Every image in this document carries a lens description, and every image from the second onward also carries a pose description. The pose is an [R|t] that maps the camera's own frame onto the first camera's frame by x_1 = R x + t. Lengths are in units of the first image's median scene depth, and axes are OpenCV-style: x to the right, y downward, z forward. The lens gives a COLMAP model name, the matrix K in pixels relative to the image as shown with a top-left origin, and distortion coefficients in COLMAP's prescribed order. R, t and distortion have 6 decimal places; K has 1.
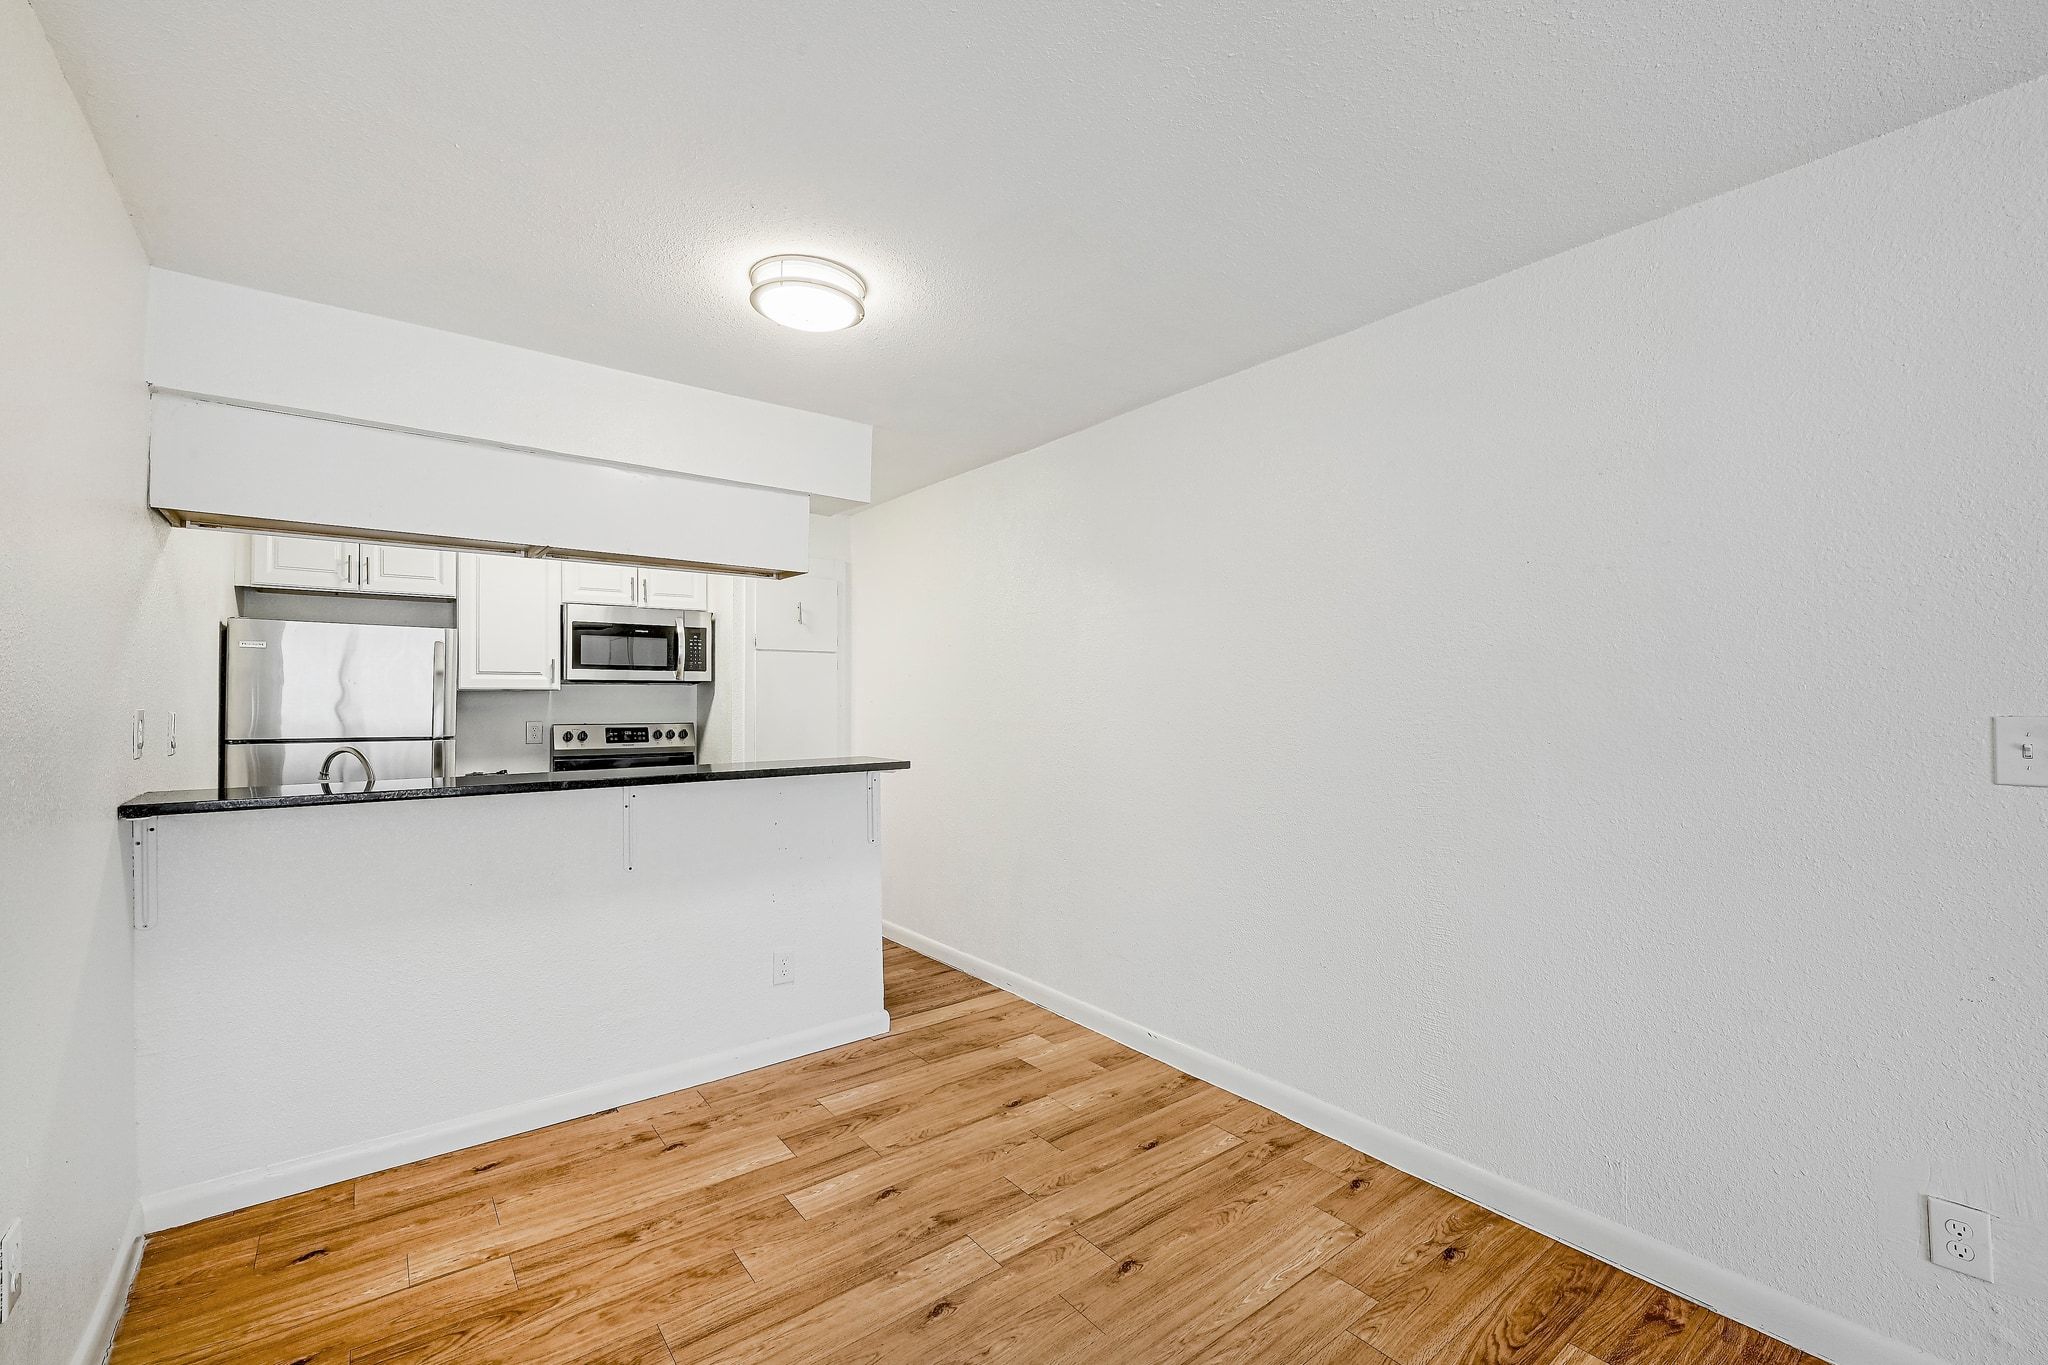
lens RADIAL K [[861.2, 0, 1024.0], [0, 861.2, 682.5], [0, 0, 1]] dist [0.001847, 0.000255]
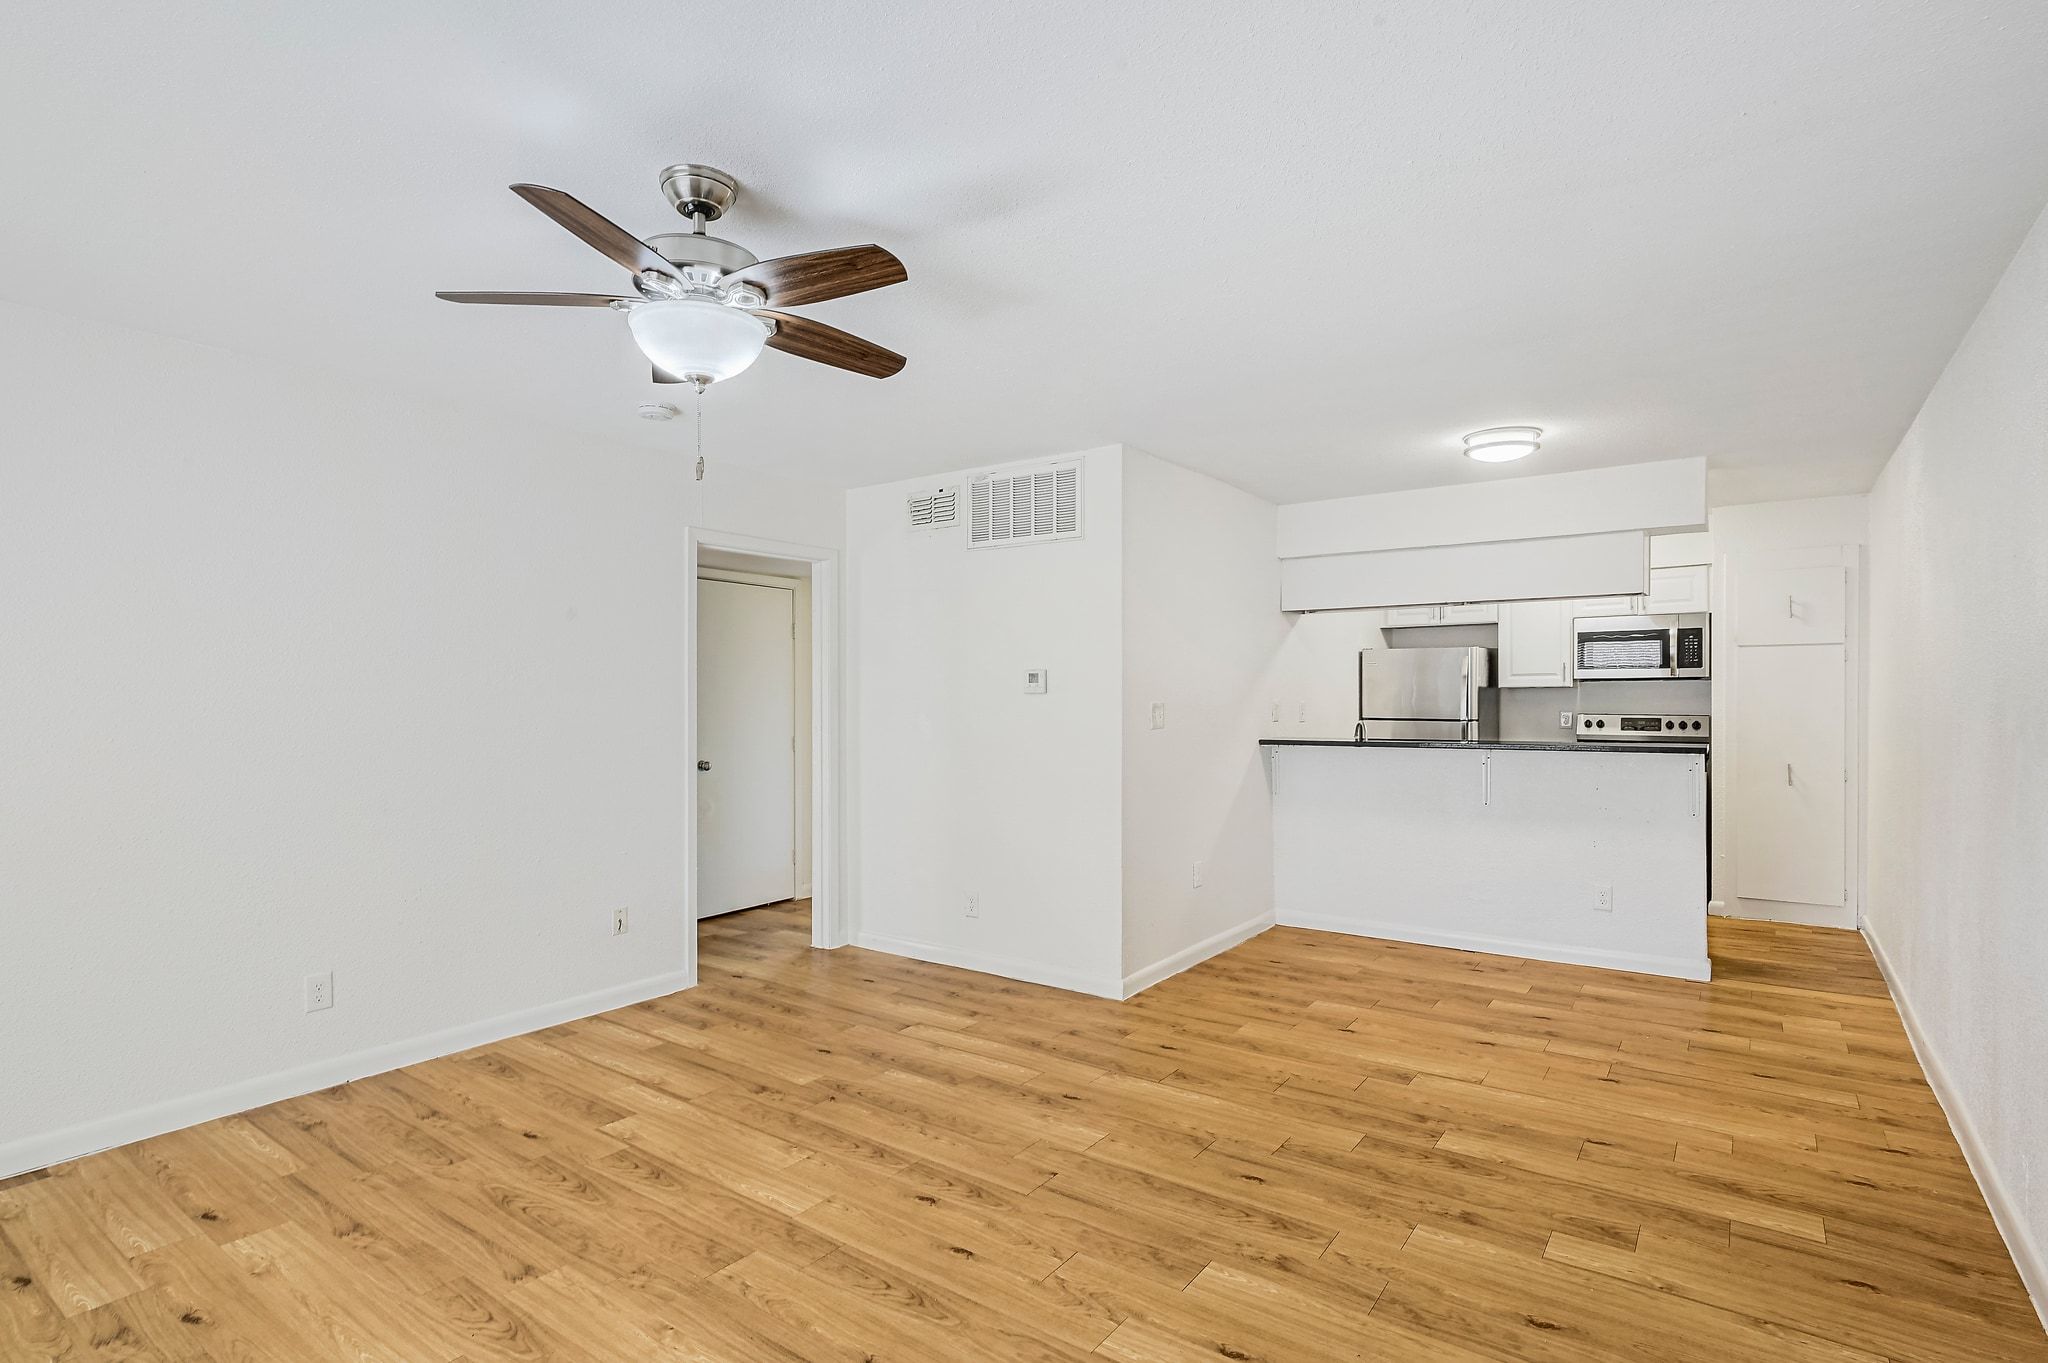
lens RADIAL K [[992.6, 0, 1027.3], [0, 992.6, 726.9], [0, 0, 1]] dist [0.003273, 0.001208]
pose [[0.282434, 0.031395, -0.958773, 0.945124], [0.025456, 0.998867, 0.040207, -0.016627], [0.958949, -0.035762, 0.281315, -0.272706]]
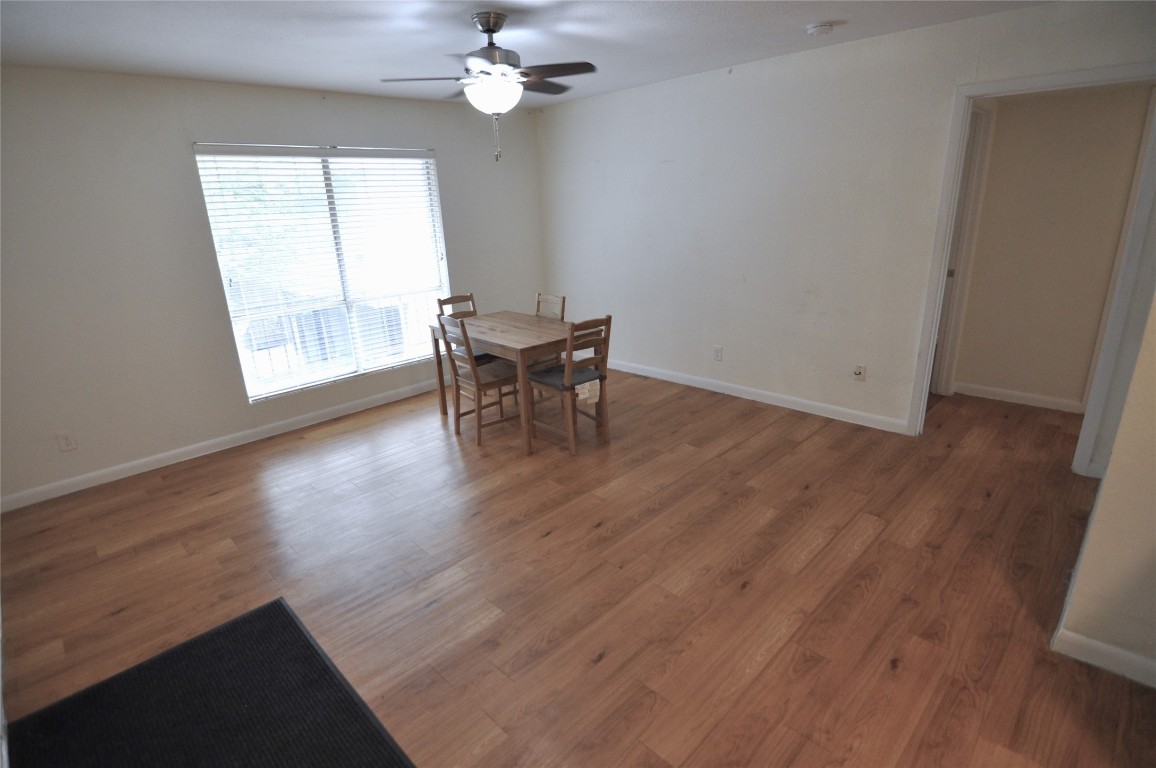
lens RADIAL K [[581.5, 0, 578.0], [0, 581.5, 384.0], [0, 0, 1]] dist [-0.002279, -0.000176]
pose [[-0.990111, 0.083200, -0.112949, 0.234272], [0.048081, 0.957639, 0.283929, -0.079739], [0.131787, 0.275691, -0.952170, 0.726327]]
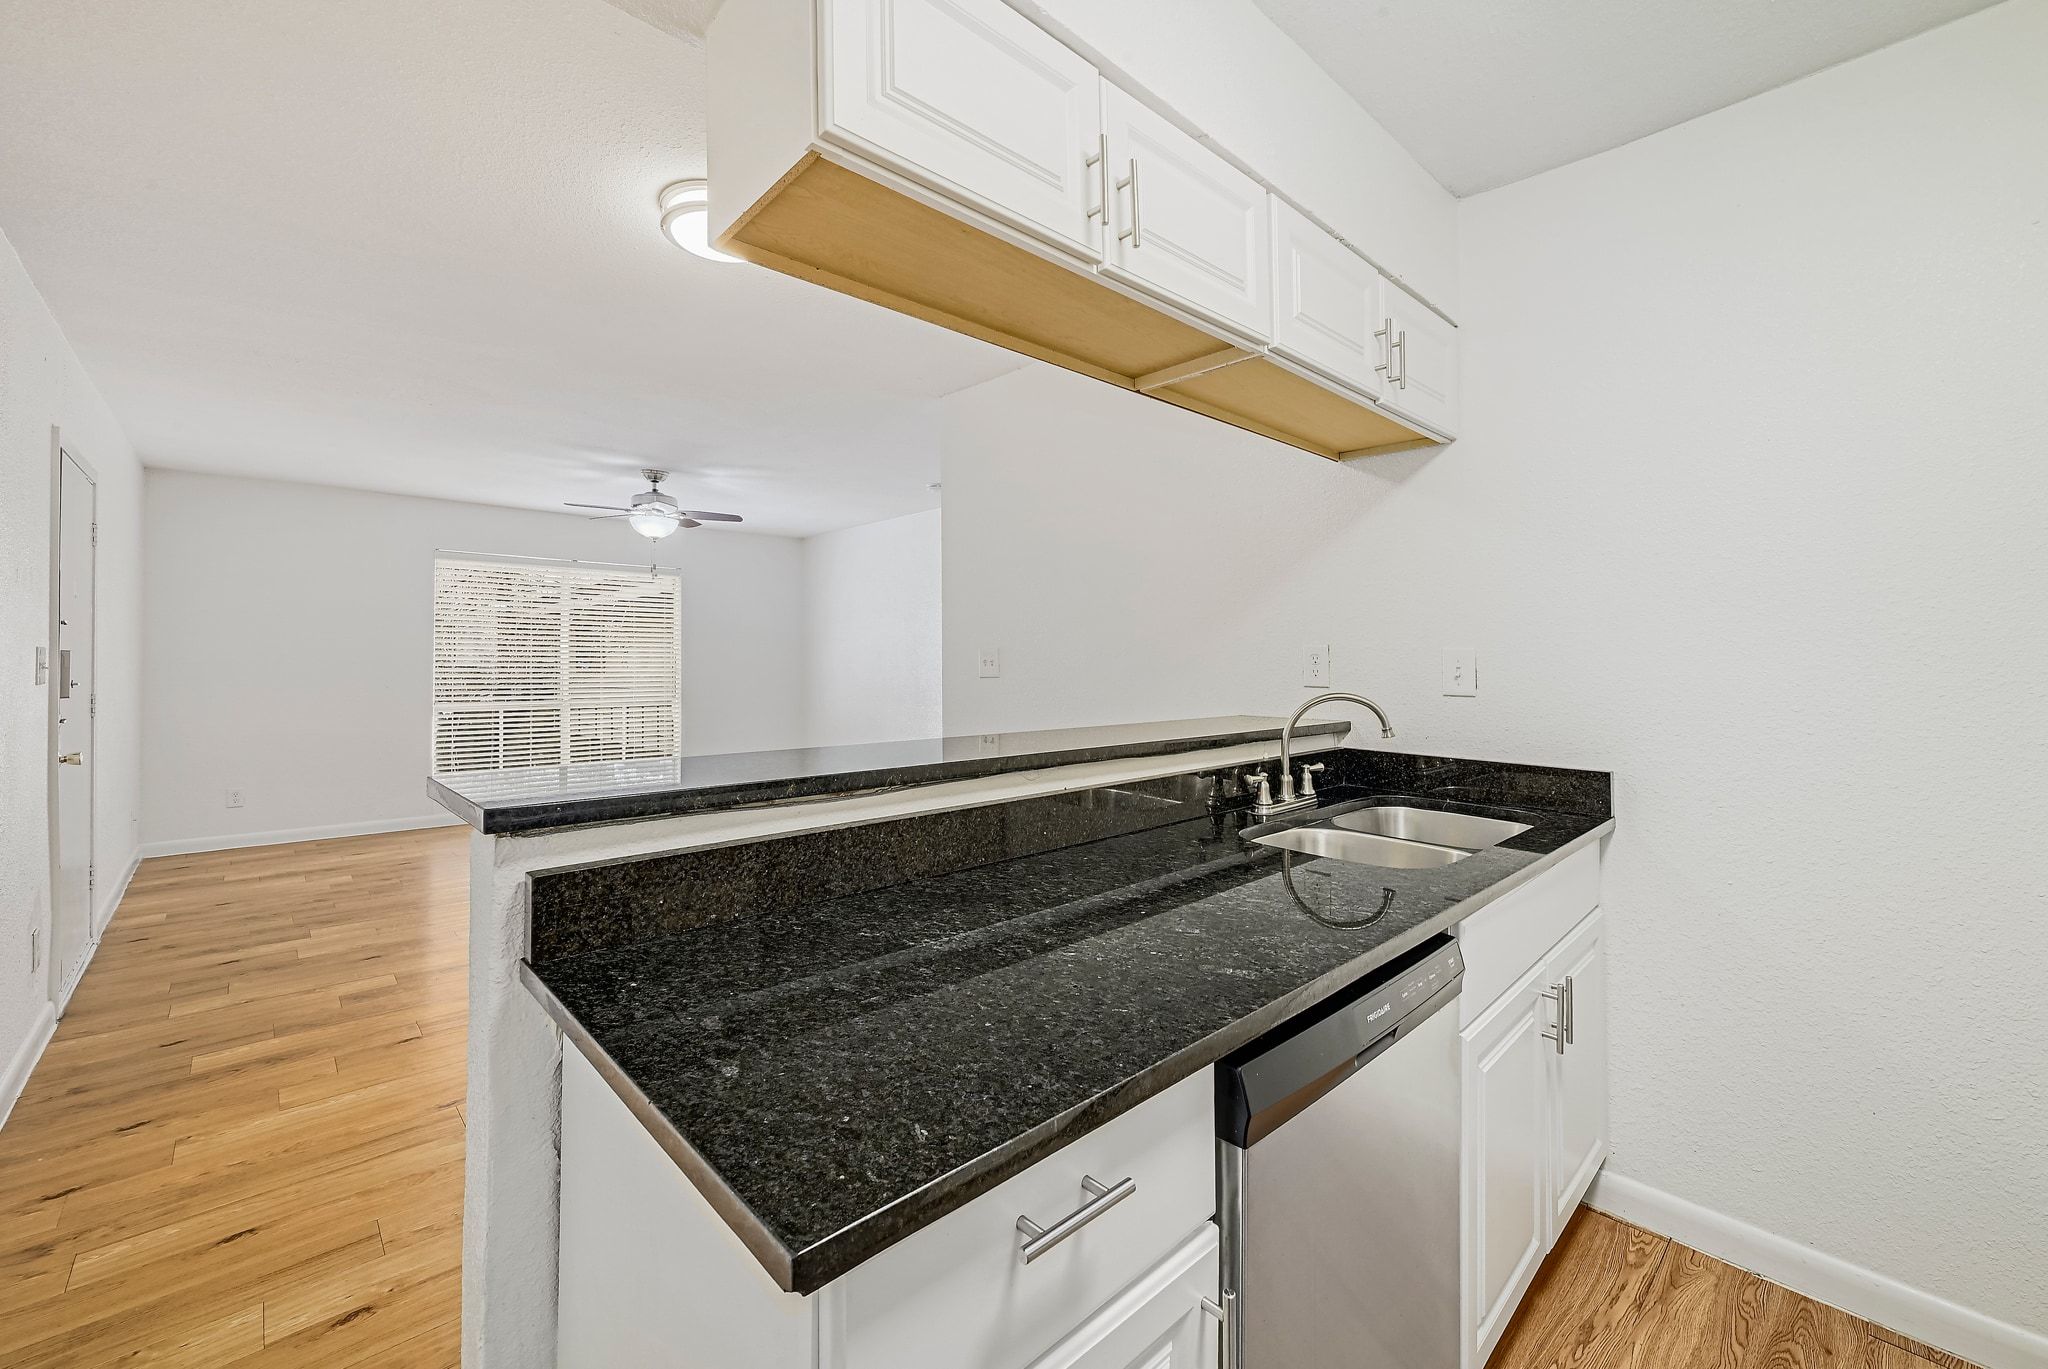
lens RADIAL K [[830.2, 0, 1031.6], [0, 830.2, 674.2], [0, 0, 1]] dist [0.000798, 0.000343]
pose [[-0.995050, 0.000350, -0.099379, -0.374324], [0.000732, 0.999992, -0.003804, 0.050592], [0.099377, -0.003858, -0.995042, 1.454311]]
